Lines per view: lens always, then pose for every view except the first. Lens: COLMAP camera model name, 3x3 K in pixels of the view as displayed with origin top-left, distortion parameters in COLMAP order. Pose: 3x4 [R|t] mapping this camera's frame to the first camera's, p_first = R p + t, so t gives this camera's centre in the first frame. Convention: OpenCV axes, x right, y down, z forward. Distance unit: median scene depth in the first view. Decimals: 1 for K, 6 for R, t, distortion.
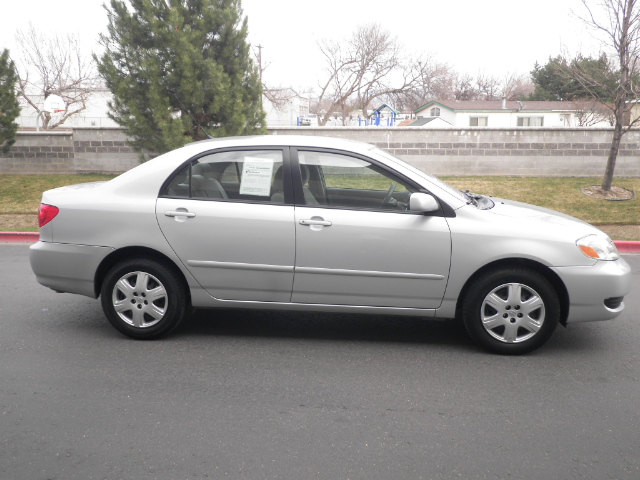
lens RADIAL K [[602.3, 0, 320.0], [0, 602.3, 240.0], [0, 0, 1]] dist [0.003388, 0.000312]
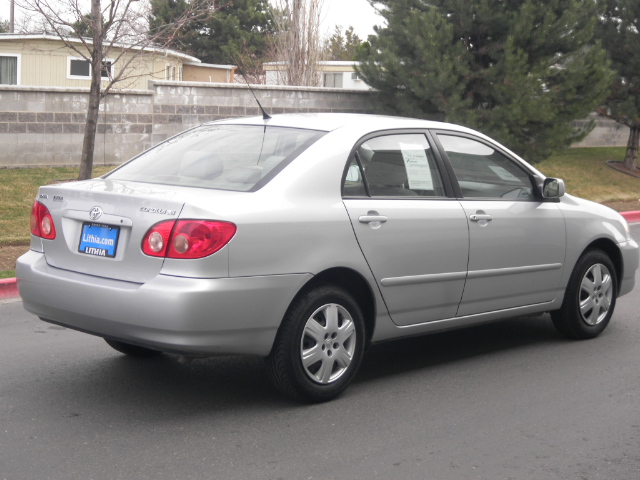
lens RADIAL K [[1201.5, 0, 320.0], [0, 1201.5, 240.0], [0, 0, 1]] dist [-0.018504, -0.140862]
pose [[0.597638, -0.076361, 0.798121, -1.415687], [0.113383, 0.993499, 0.010151, -0.037649], [-0.793708, 0.084427, 0.602411, 0.139418]]
